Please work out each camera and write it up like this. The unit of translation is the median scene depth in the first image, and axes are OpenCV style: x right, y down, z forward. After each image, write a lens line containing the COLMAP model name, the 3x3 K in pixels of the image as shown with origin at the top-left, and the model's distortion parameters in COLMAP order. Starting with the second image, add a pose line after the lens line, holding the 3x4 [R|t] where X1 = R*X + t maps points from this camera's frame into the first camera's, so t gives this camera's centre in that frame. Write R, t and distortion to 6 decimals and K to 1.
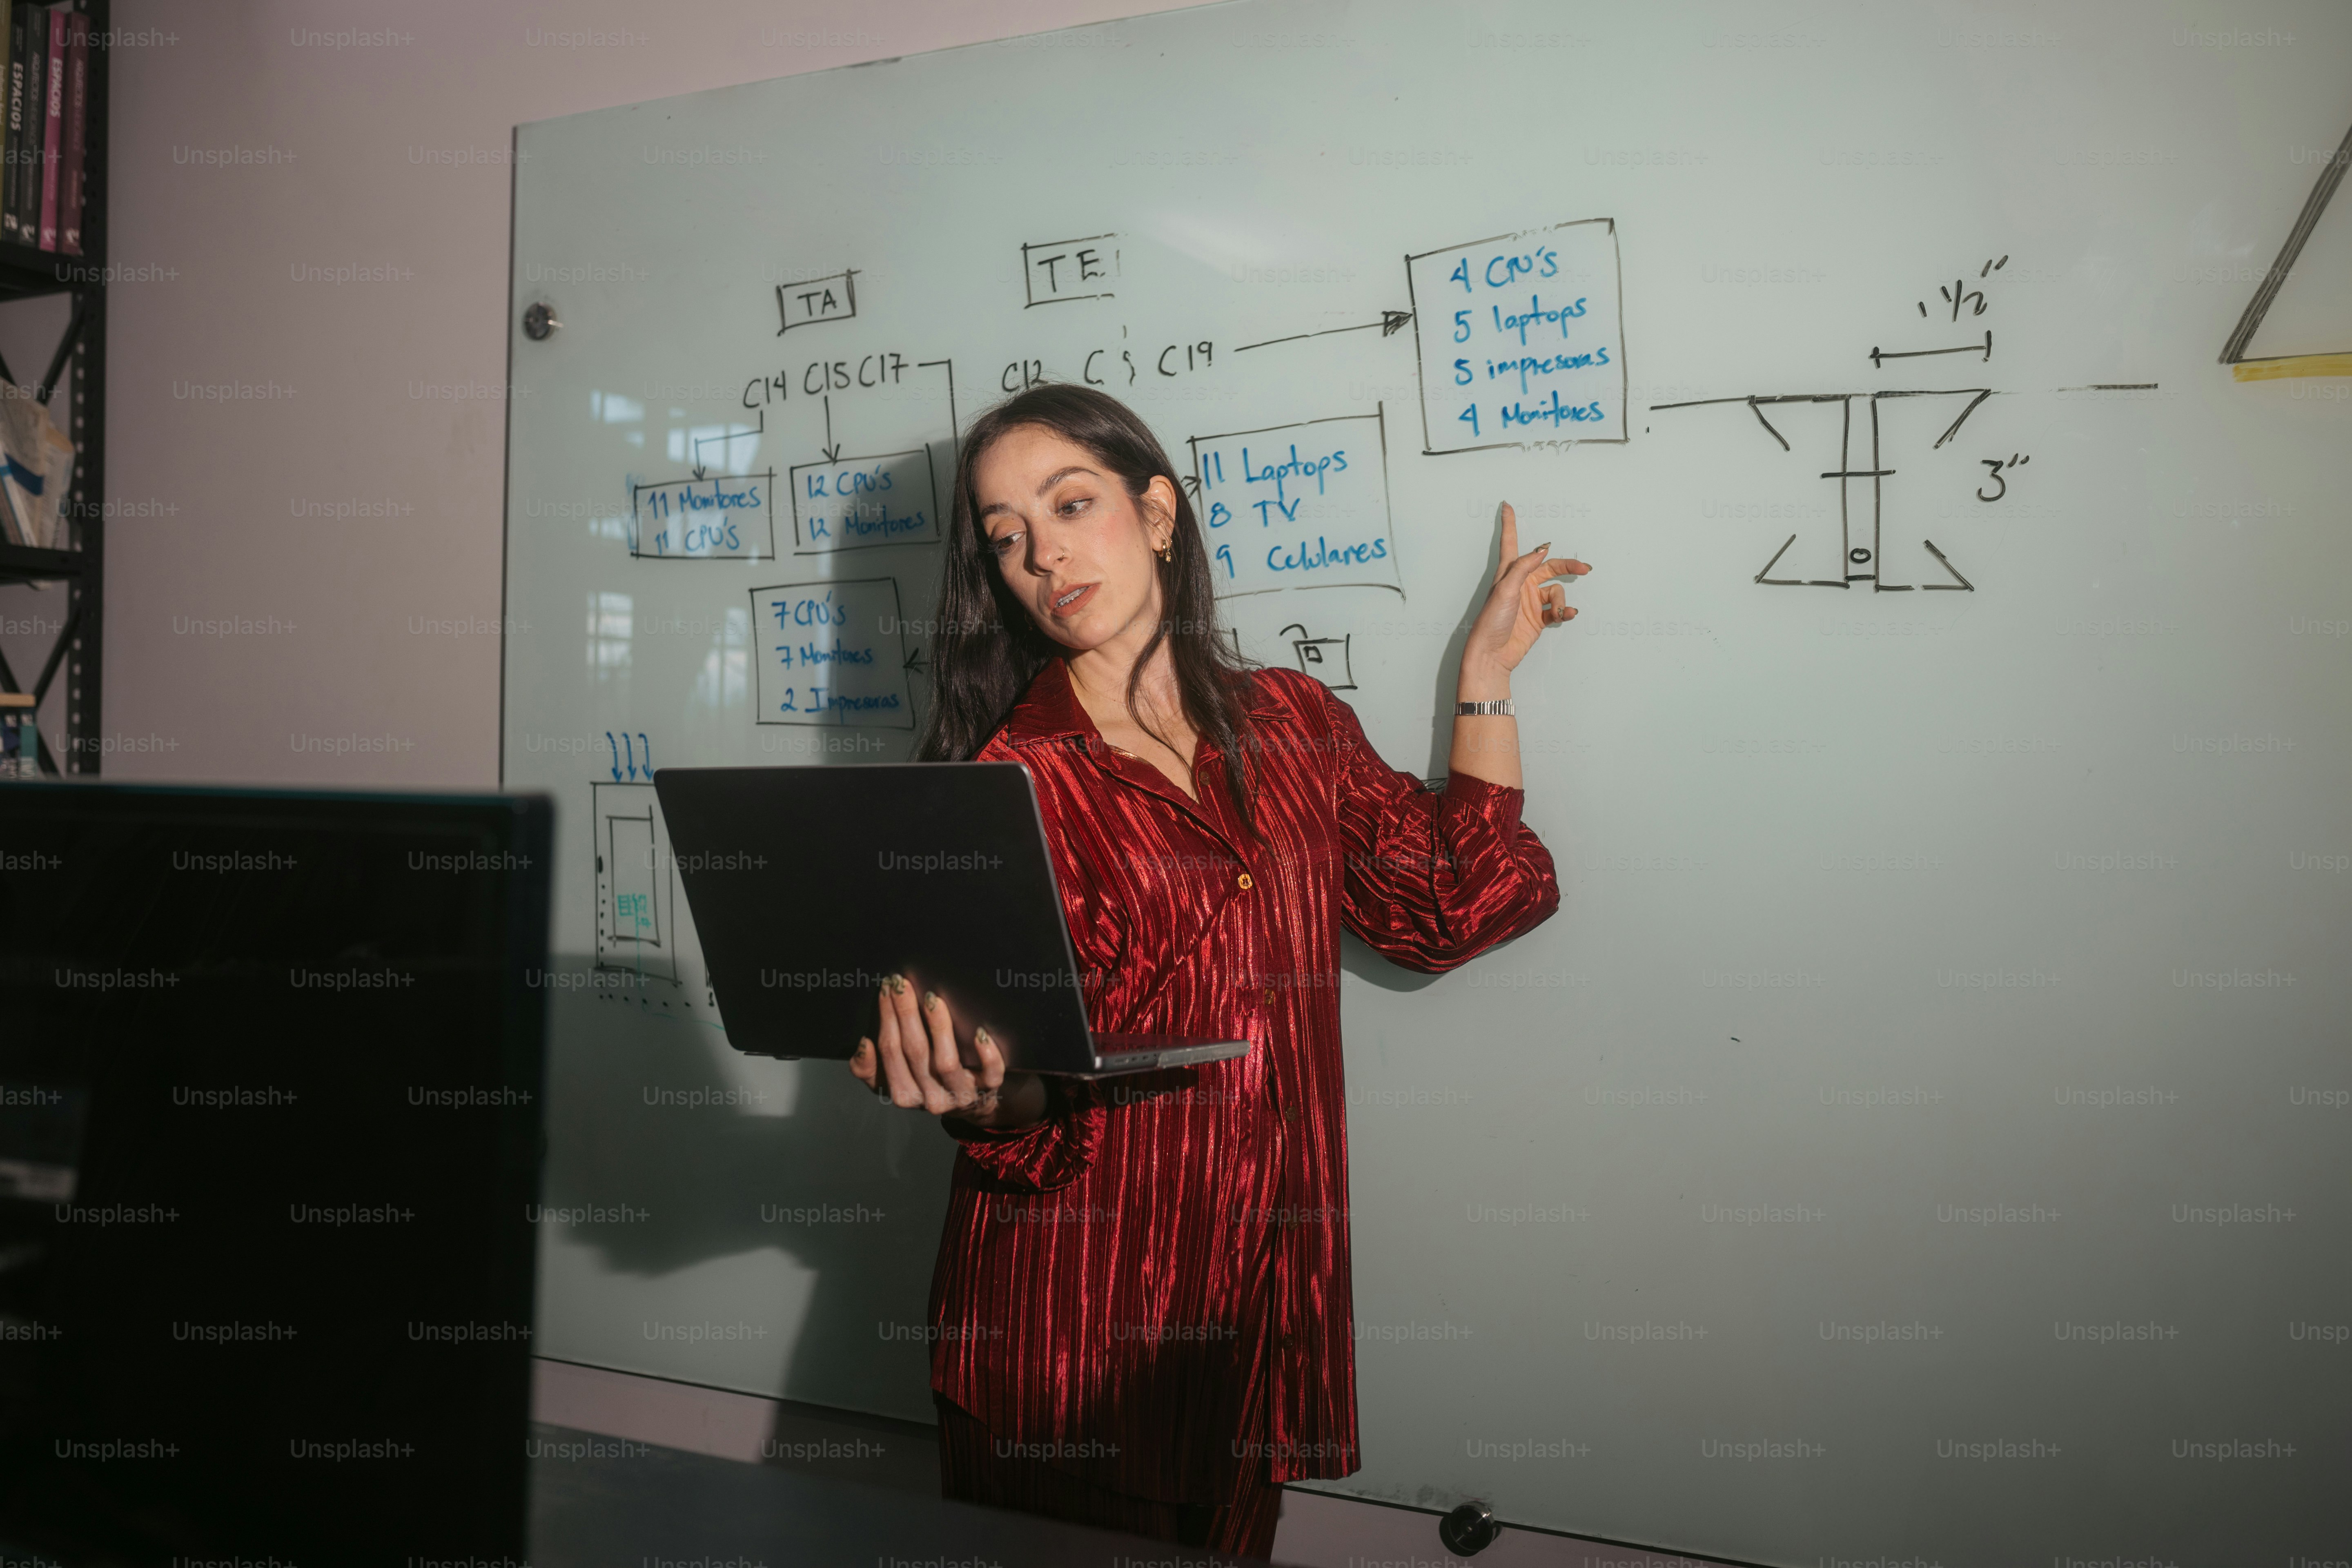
lens RADIAL K [[2250.9, 0, 1189.4], [0, 2250.9, 784.8], [0, 0, 1]] dist [-0.016353, 0.000000]
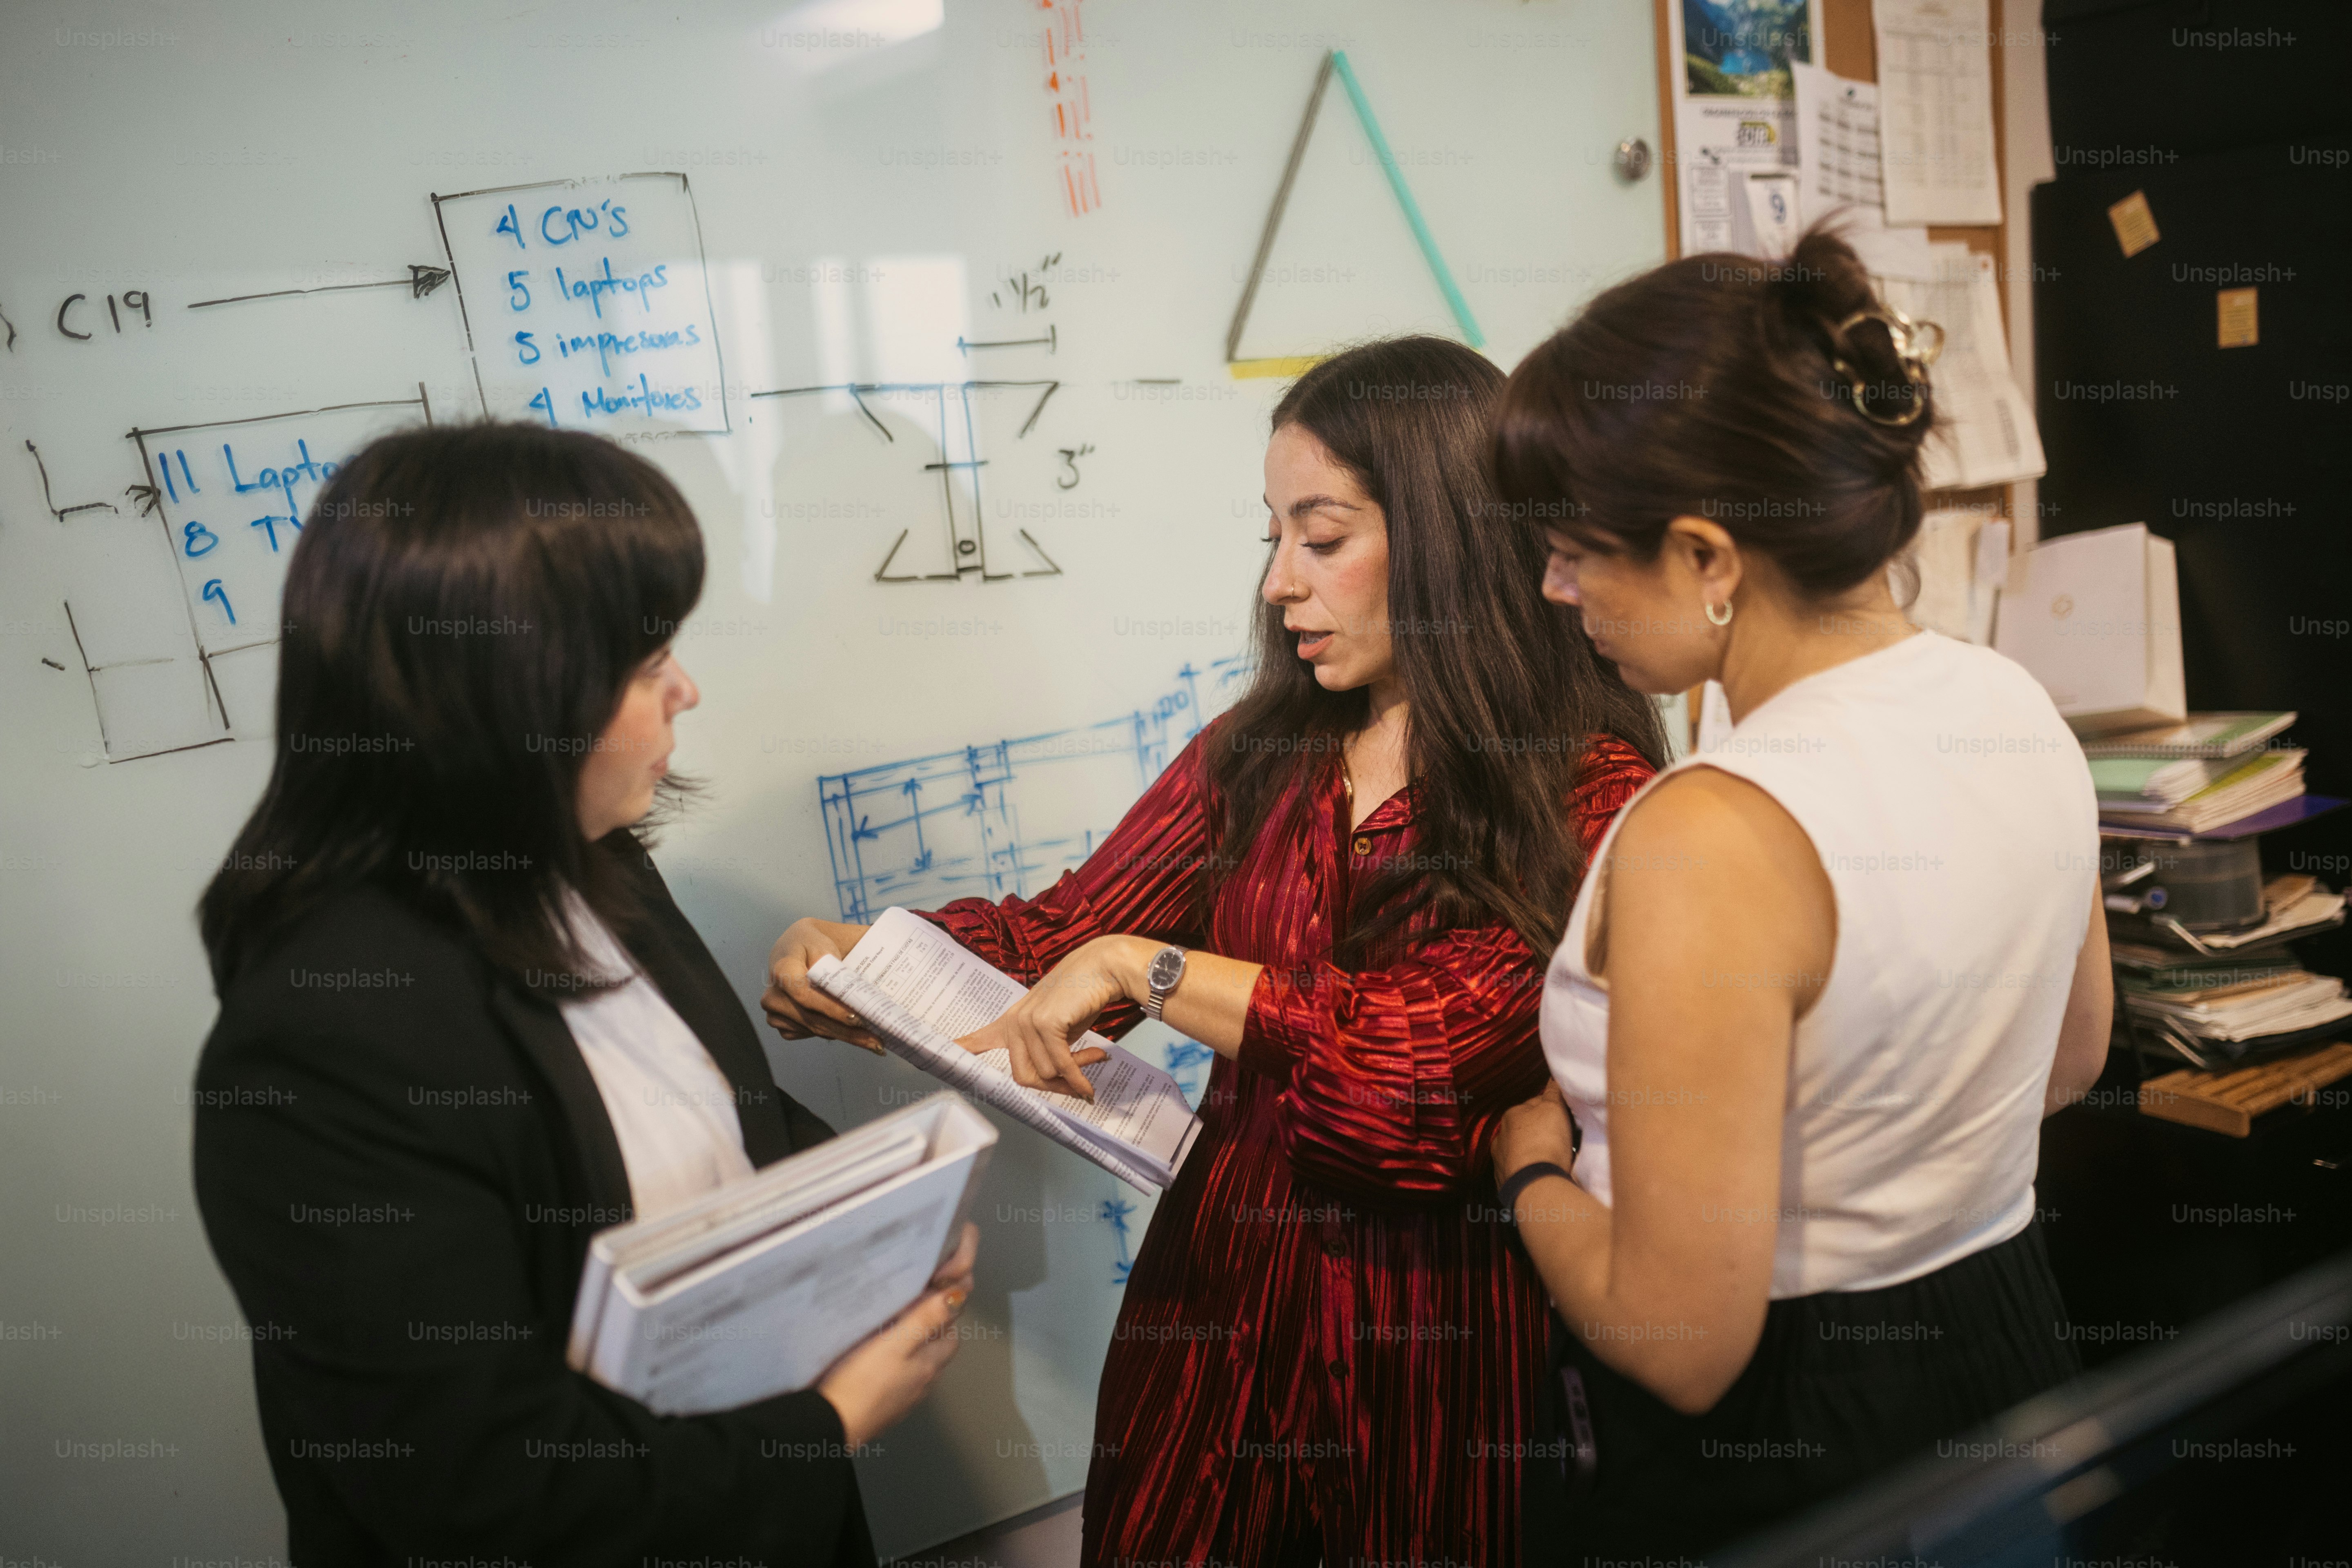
lens RADIAL K [[2250.9, 0, 1187.1], [0, 2250.9, 771.7], [0, 0, 1]] dist [-0.016353, 0.000000]
pose [[0.466321, -0.177362, 0.866653, -0.498351], [0.081494, 0.984142, 0.157556, -0.141042], [-0.880854, -0.002844, 0.473380, 0.403371]]
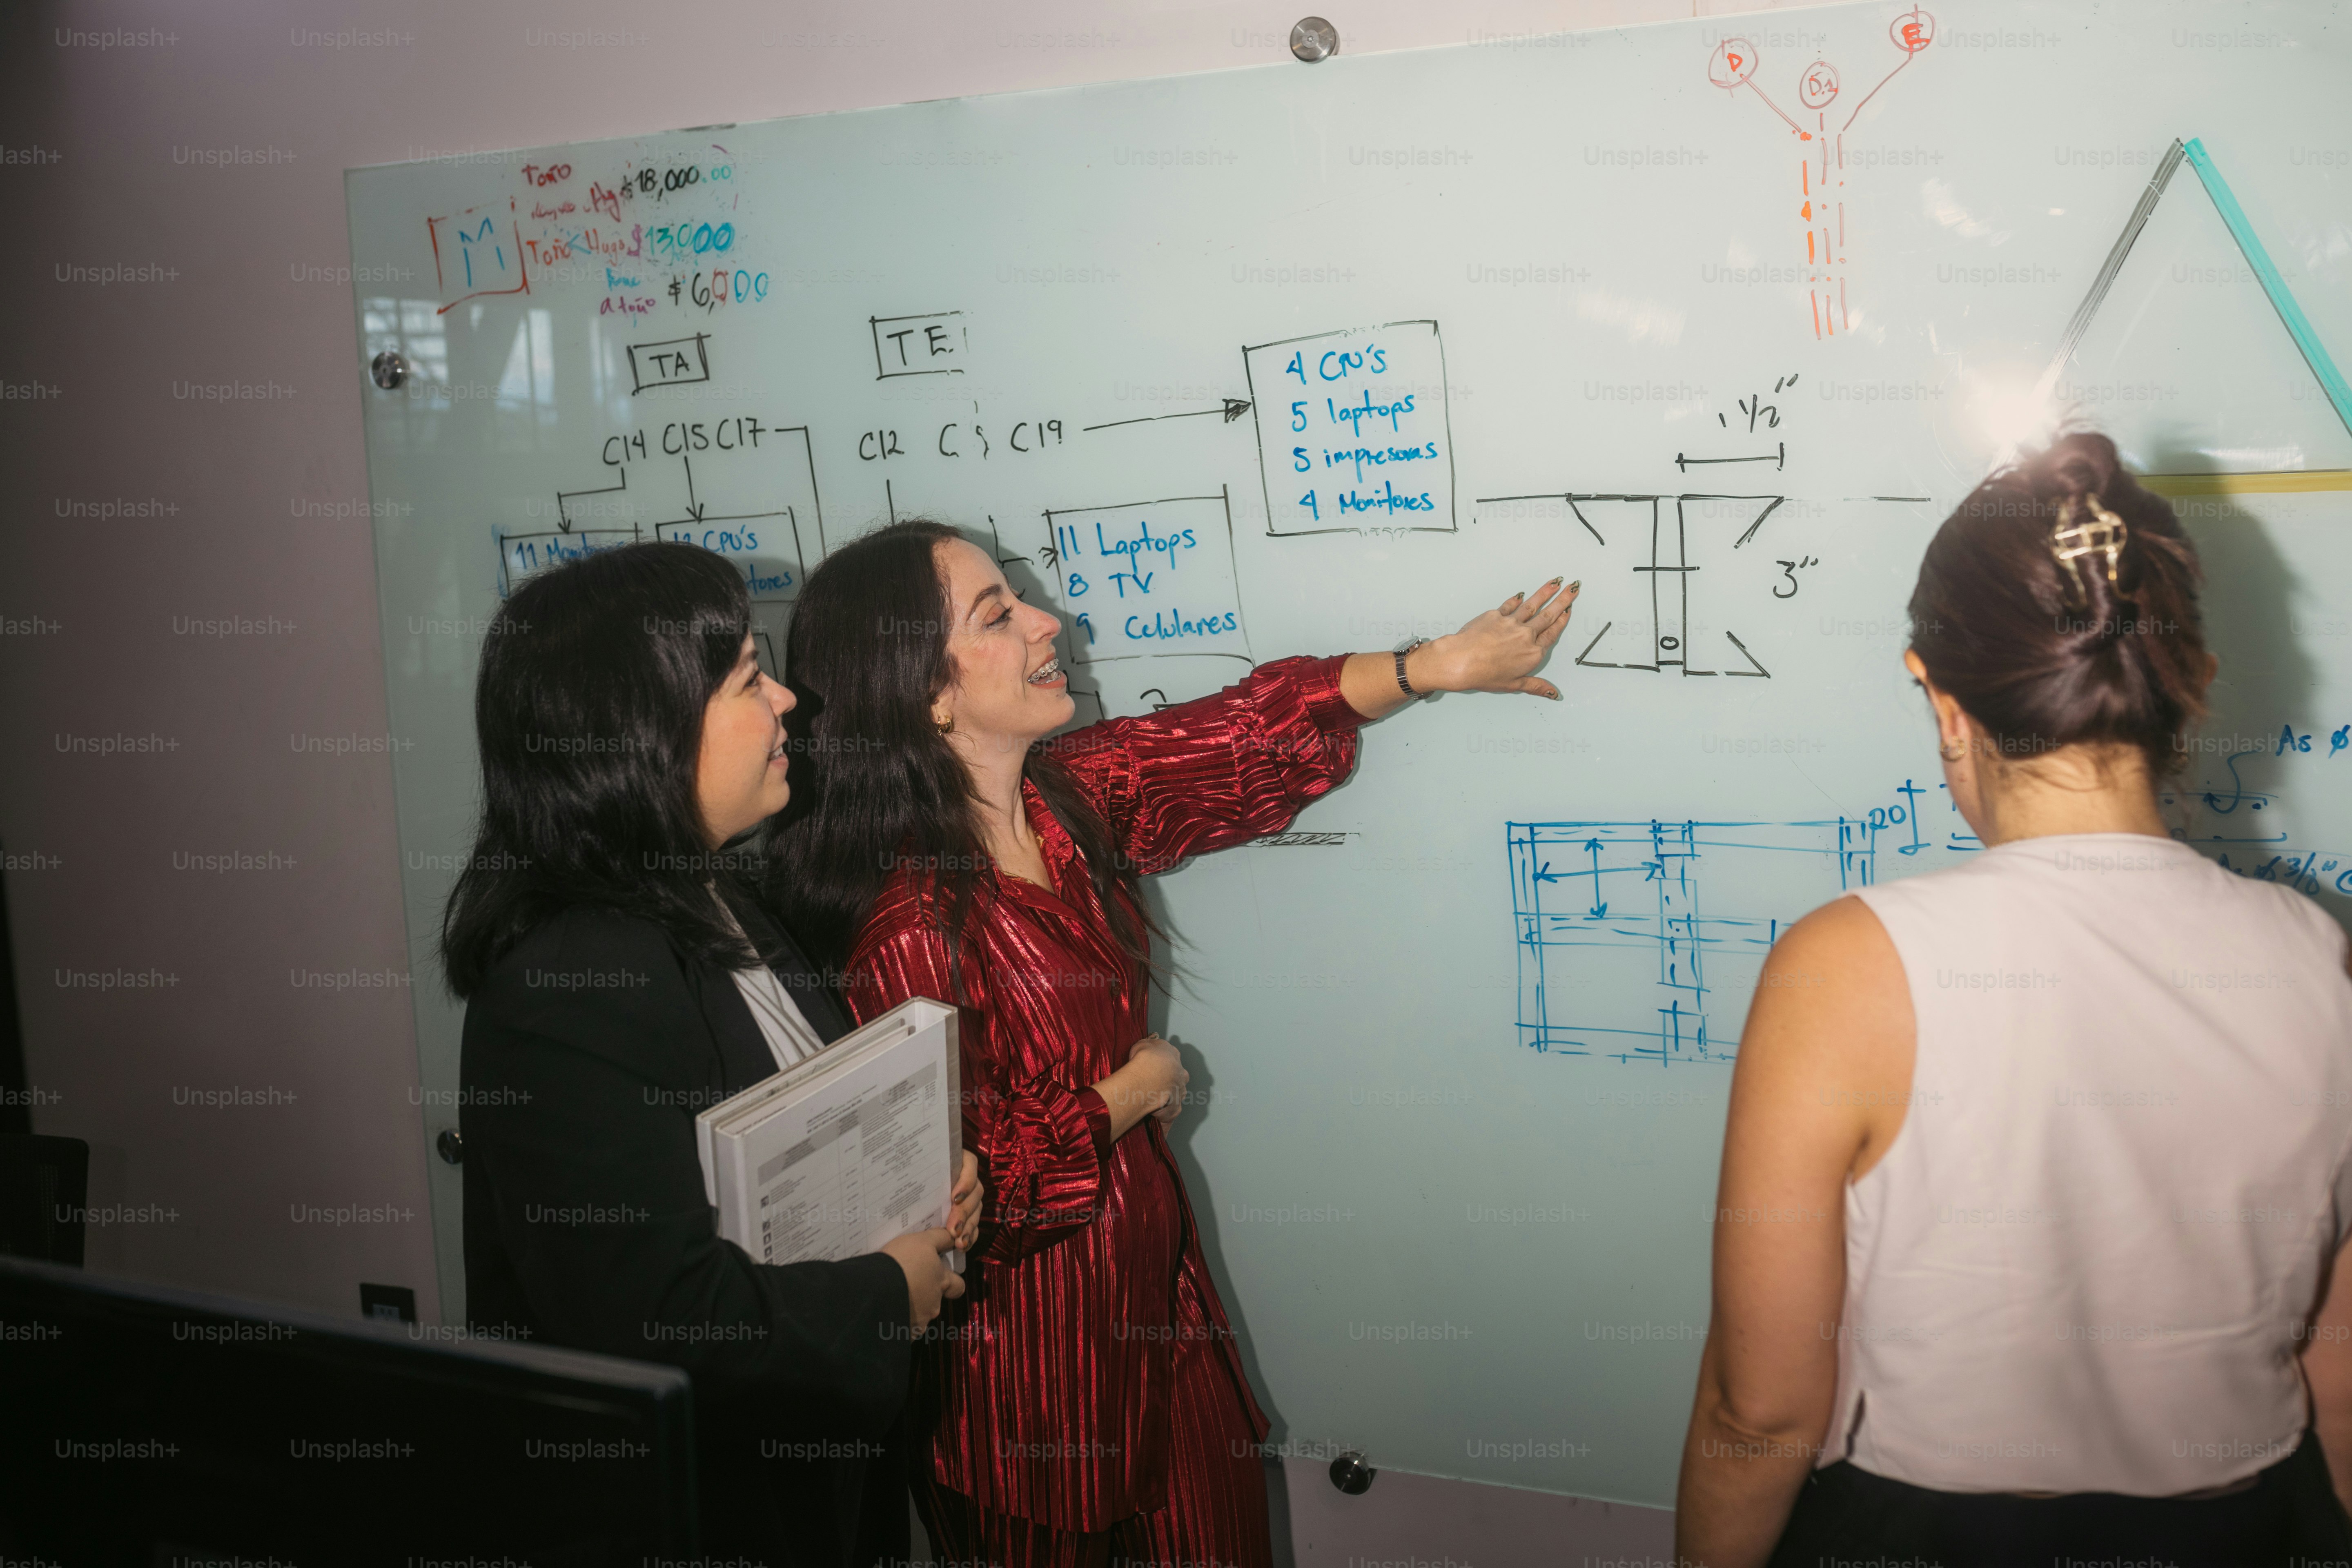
lens RADIAL K [[2250.9, 0, 1157.6], [0, 2250.9, 785.5], [0, 0, 1]] dist [-0.016353, 0.000000]
pose [[0.995471, -0.060878, 0.073013, -0.034339], [0.049458, 0.987581, 0.149122, -0.193123], [-0.081185, -0.144836, 0.986119, -0.074572]]
